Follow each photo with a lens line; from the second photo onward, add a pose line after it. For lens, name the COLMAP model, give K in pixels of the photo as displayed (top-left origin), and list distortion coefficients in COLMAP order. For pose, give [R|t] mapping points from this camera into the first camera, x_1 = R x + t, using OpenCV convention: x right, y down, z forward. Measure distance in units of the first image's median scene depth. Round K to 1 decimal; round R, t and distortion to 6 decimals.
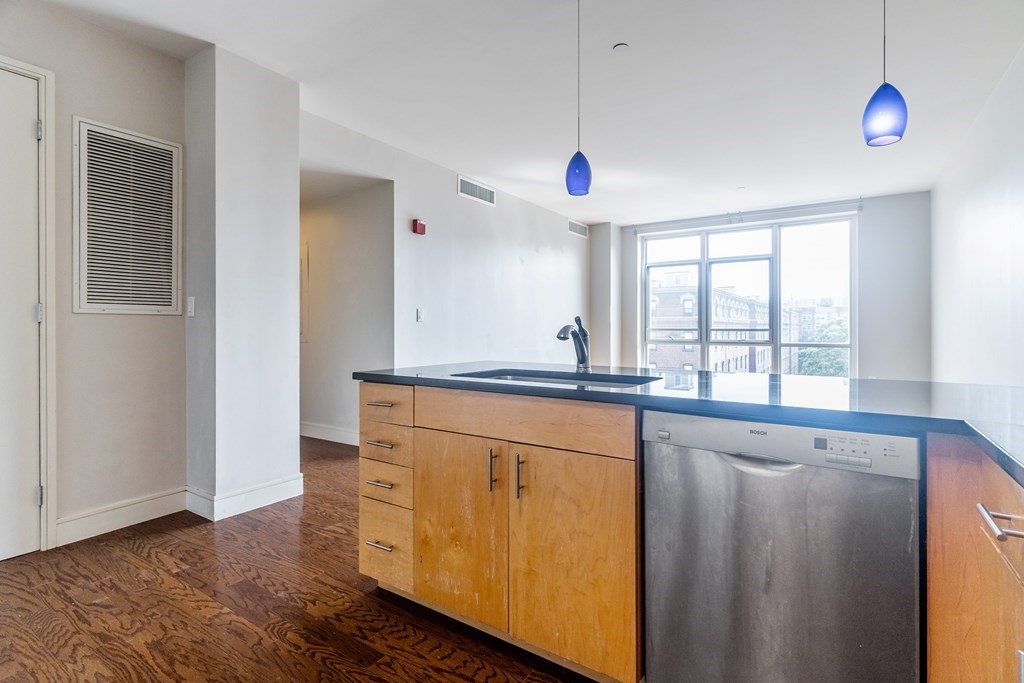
lens RADIAL K [[494.3, 0, 507.7], [0, 494.3, 331.0], [0, 0, 1]] dist [0.001988, -0.001936]
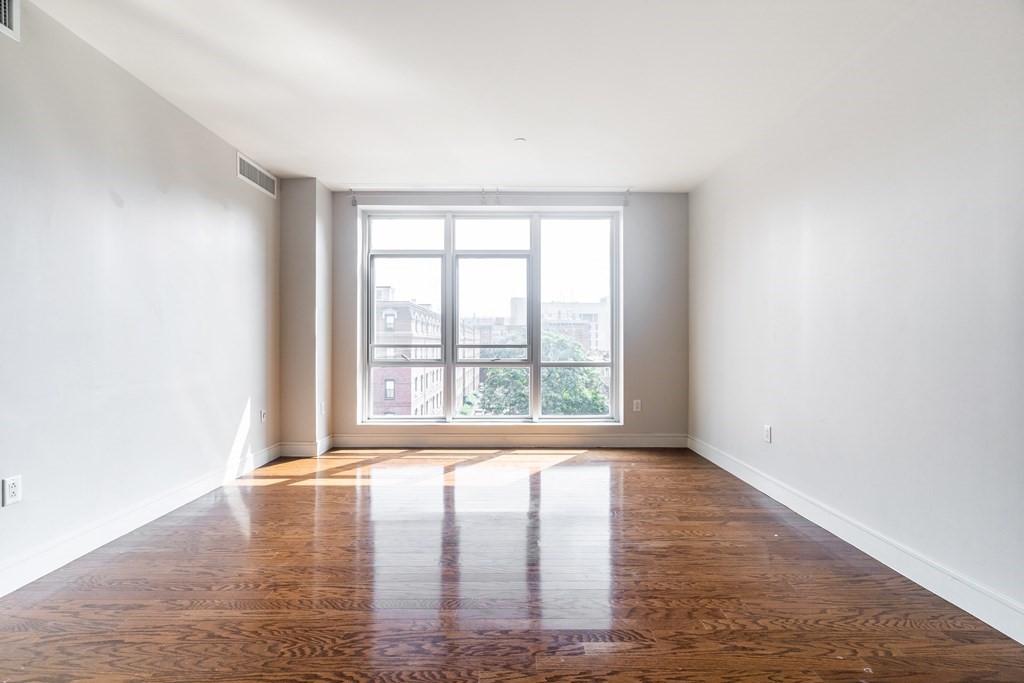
lens RADIAL K [[494.3, 0, 513.8], [0, 494.3, 337.8], [0, 0, 1]] dist [0.001988, -0.001936]
pose [[0.823320, 0.006055, 0.567545, 0.170956], [0.003251, 0.999876, -0.015383, -0.009570], [-0.567568, 0.014510, 0.823199, 0.993131]]
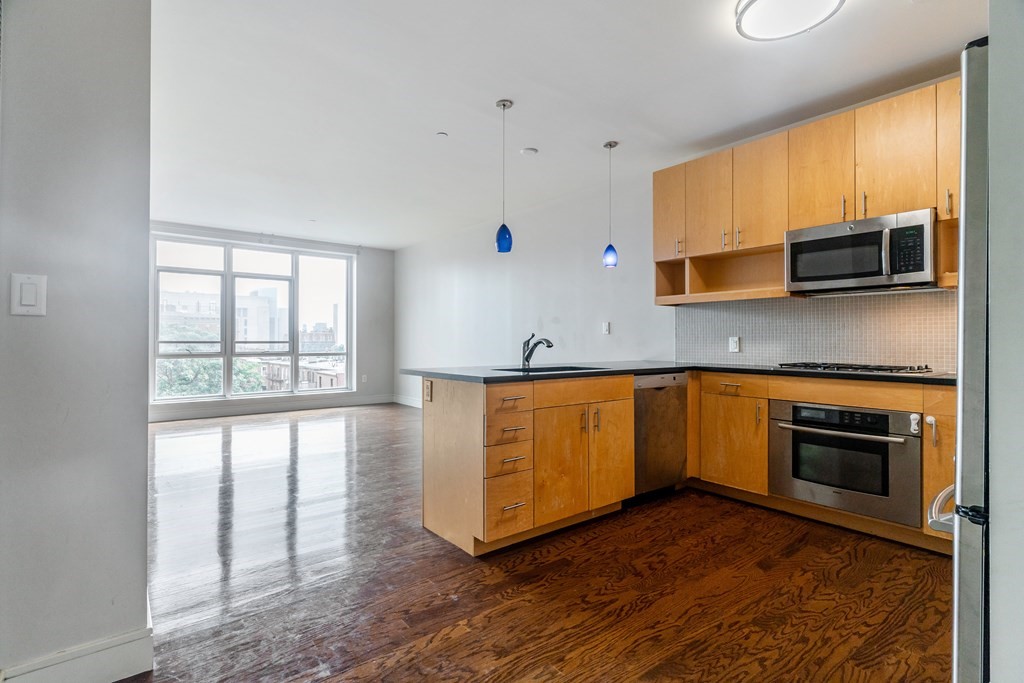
lens RADIAL K [[494.3, 0, 513.3], [0, 494.3, 338.7], [0, 0, 1]] dist [0.001988, -0.001936]
pose [[0.295477, 0.004426, 0.955340, -1.128010], [0.004577, 0.999971, -0.006048, -0.001684], [-0.955339, 0.006159, 0.295448, 0.454860]]
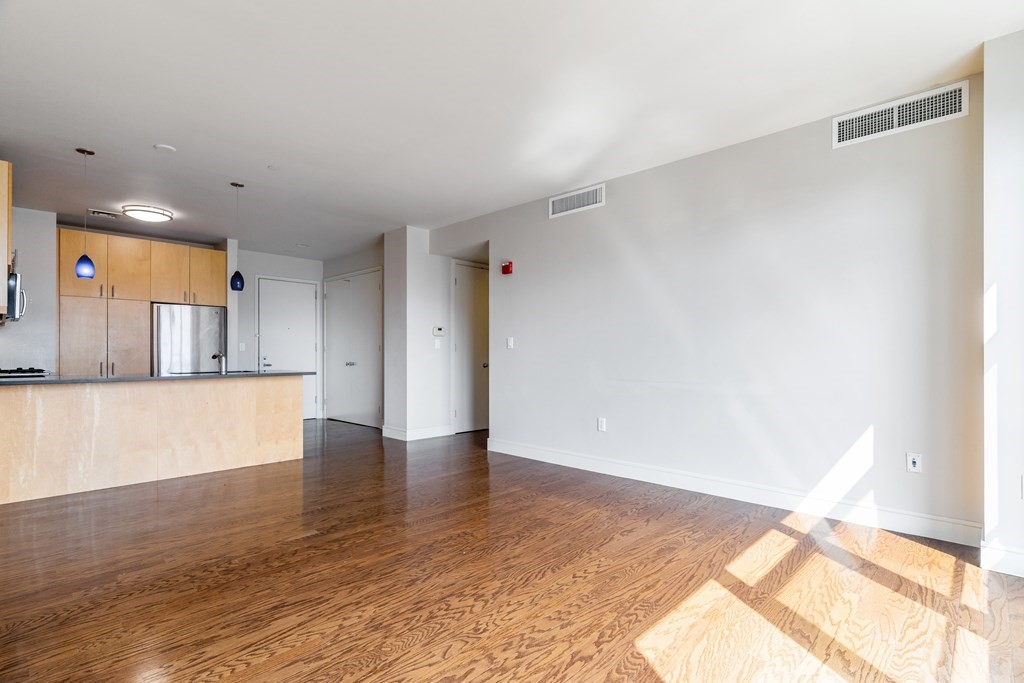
lens RADIAL K [[494.3, 0, 513.7], [0, 494.3, 351.2], [0, 0, 1]] dist [0.001988, -0.001936]
pose [[-0.171681, -0.002024, -0.985150, 1.771482], [-0.005565, 0.999984, -0.001084, -0.020076], [0.985137, 0.005297, -0.171690, 2.206360]]
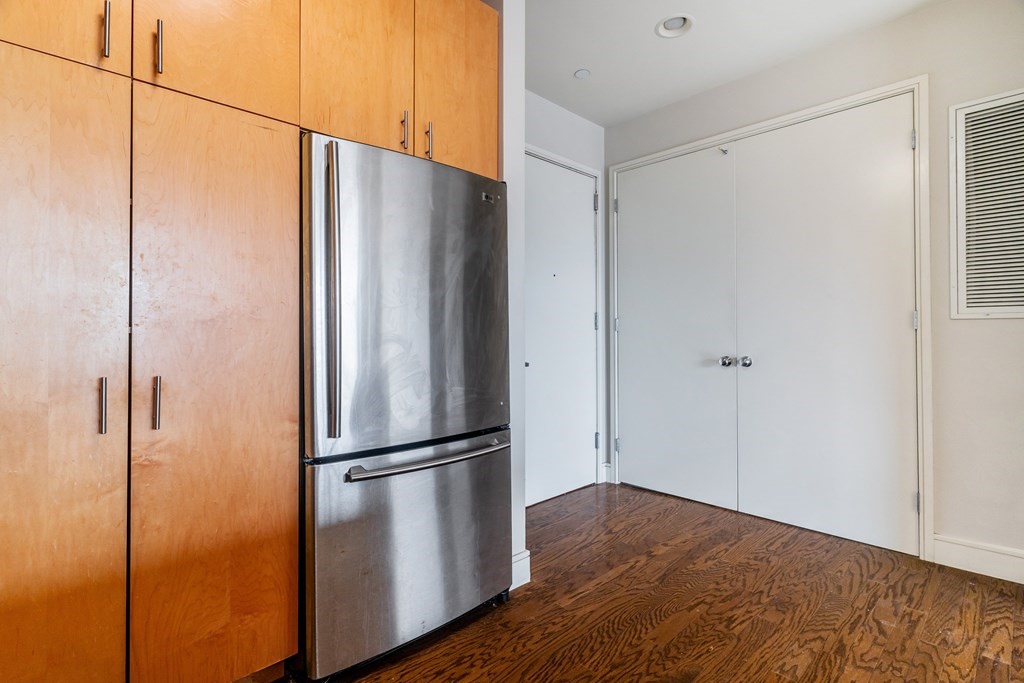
lens RADIAL K [[494.3, 0, 513.1], [0, 494.3, 331.1], [0, 0, 1]] dist [0.001988, -0.001936]
pose [[-0.209456, -0.004414, -0.977808, 0.198692], [-0.005855, 0.999978, -0.003260, -0.006121], [0.977801, 0.005042, -0.209477, 0.388429]]
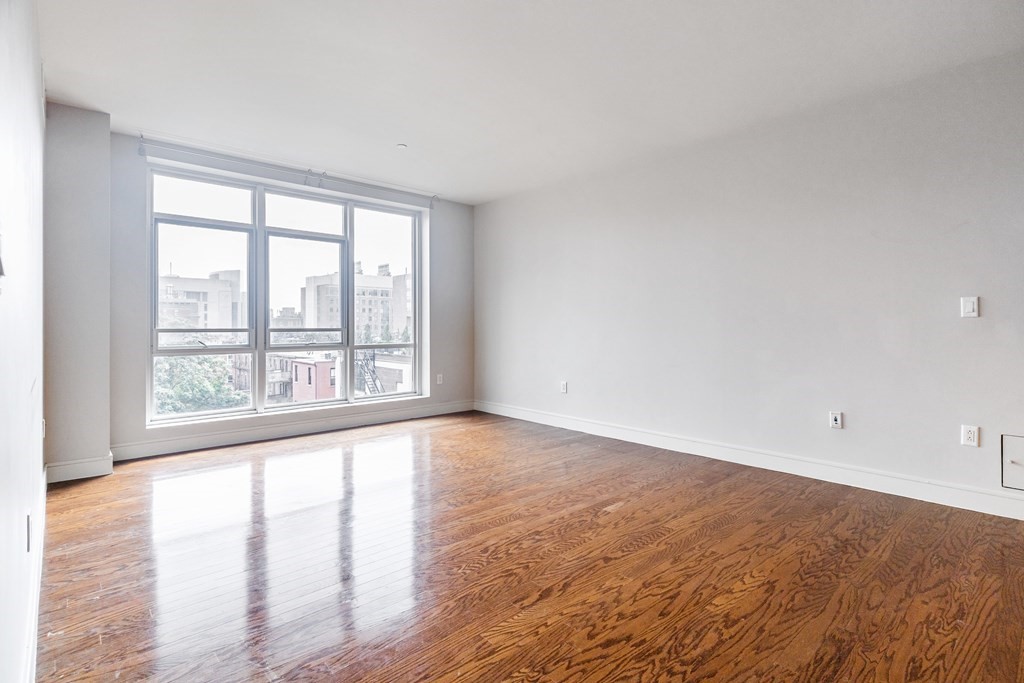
lens RADIAL K [[494.3, 0, 522.0], [0, 494.3, 330.5], [0, 0, 1]] dist [0.001988, -0.001936]
pose [[0.224849, -0.008257, 0.974359, -0.528077], [0.006193, 0.999956, 0.007045, -0.013678], [-0.974374, 0.004450, 0.224891, 1.454720]]
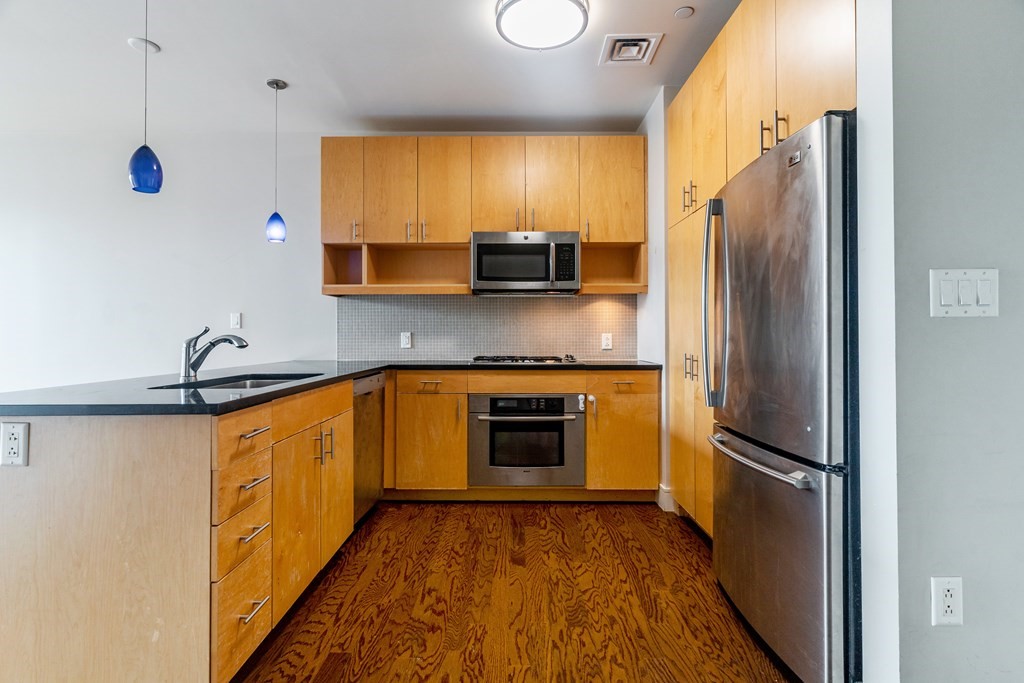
lens RADIAL K [[494.3, 0, 512.1], [0, 494.3, 329.4], [0, 0, 1]] dist [0.001988, -0.001936]
pose [[-0.554622, 0.011581, 0.832022, -0.865801], [0.008731, 0.999929, -0.008098, -0.007632], [-0.832057, 0.002773, -0.554684, 0.816172]]
